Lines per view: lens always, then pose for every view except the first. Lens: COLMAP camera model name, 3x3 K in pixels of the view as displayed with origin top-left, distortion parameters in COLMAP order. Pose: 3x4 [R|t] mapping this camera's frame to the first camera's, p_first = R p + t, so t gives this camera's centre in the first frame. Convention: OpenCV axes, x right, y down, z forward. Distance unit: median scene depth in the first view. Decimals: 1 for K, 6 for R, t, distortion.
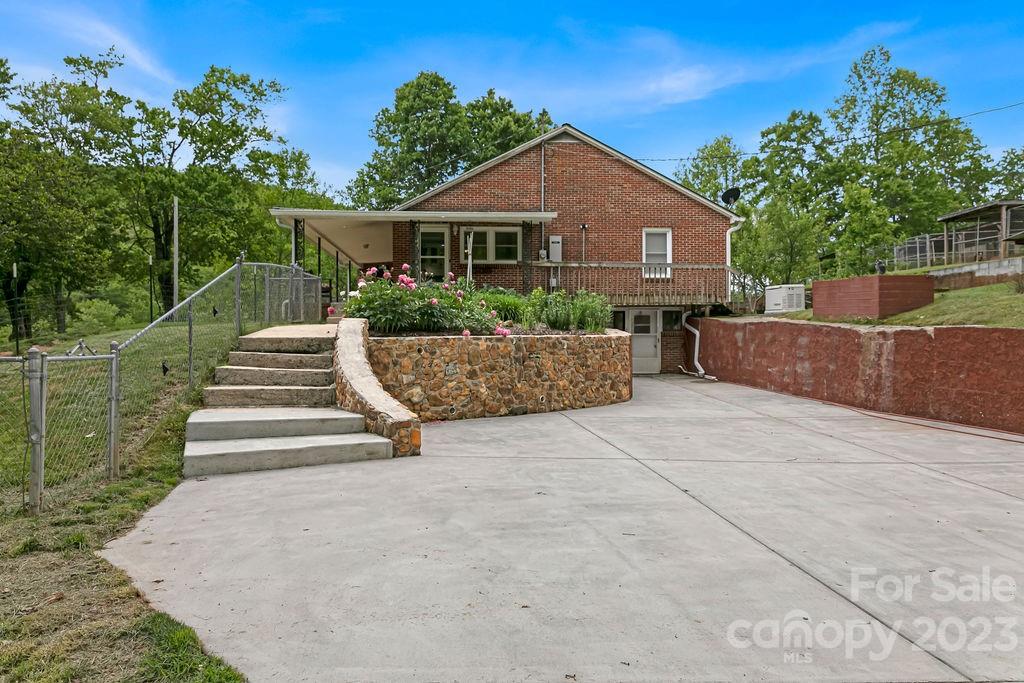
lens RADIAL K [[703.0, 0, 512.0], [0, 703.0, 328.8], [0, 0, 1]] dist [0.002768, -0.020675]
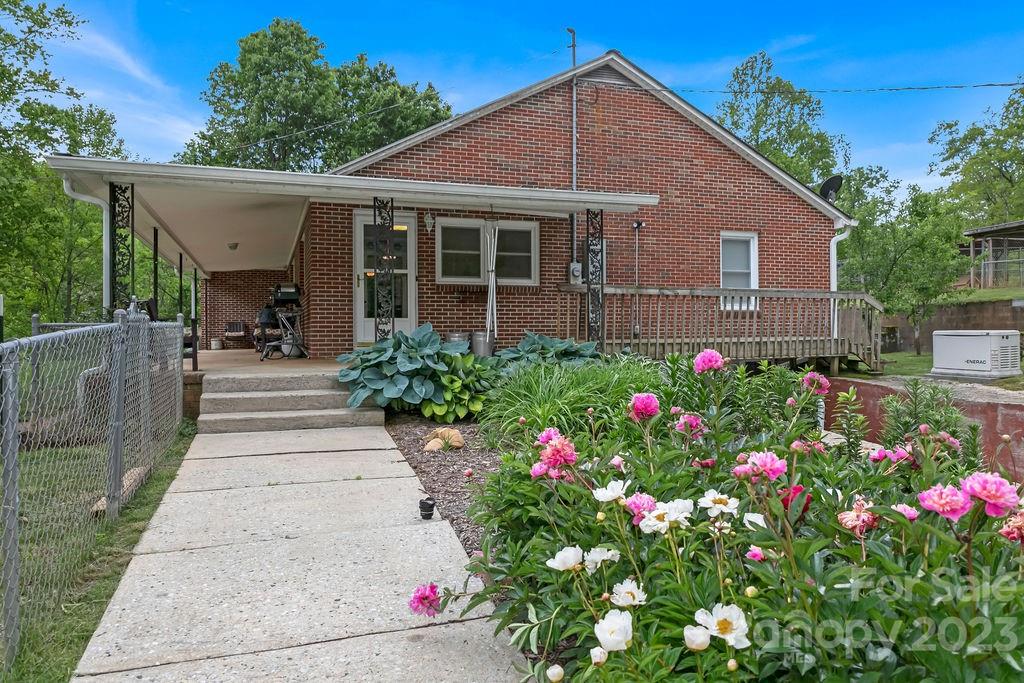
lens RADIAL K [[703.0, 0, 512.0], [0, 703.0, 328.8], [0, 0, 1]] dist [0.002768, -0.020675]
pose [[0.970076, 0.000668, 0.242802, -0.069721], [0.000482, 0.999989, -0.004678, -0.025471], [-0.242802, 0.004655, 0.970065, 0.208790]]
